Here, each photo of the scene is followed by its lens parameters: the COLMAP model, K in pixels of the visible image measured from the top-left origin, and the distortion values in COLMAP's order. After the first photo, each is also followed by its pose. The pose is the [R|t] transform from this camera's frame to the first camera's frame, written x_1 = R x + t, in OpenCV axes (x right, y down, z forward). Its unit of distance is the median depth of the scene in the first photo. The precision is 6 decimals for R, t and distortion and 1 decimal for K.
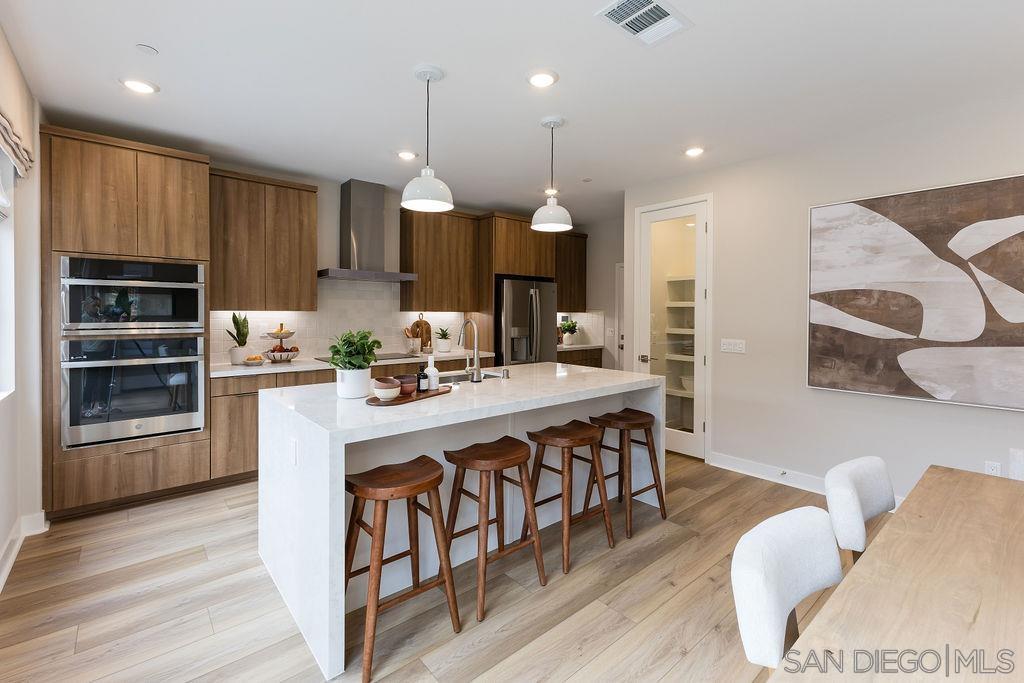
lens RADIAL K [[453.3, 0, 511.1], [0, 453.3, 317.7], [0, 0, 1]] dist [0.001569, 0.000145]
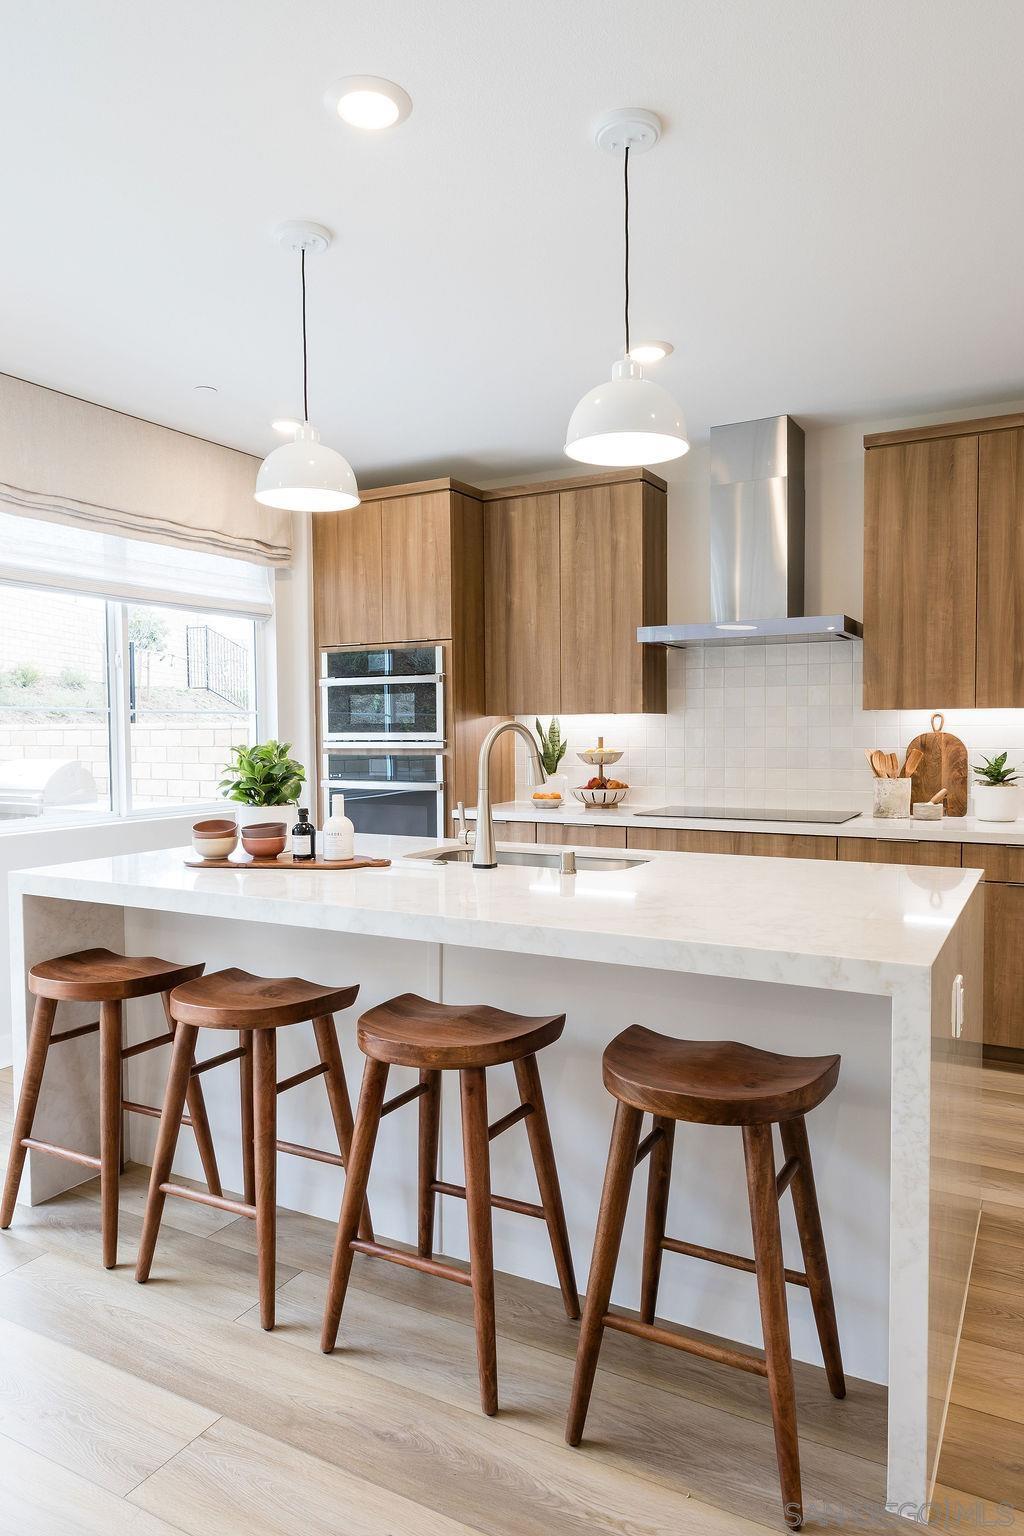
lens RADIAL K [[970.7, 0, 512.0], [0, 970.7, 768.0], [0, 0, 1]] dist [0.057070, -0.000797]
pose [[0.344287, 0.034736, -0.938222, 0.700647], [-0.001424, 0.999333, 0.036477, 0.009329], [0.938863, -0.011223, 0.344107, 0.607490]]
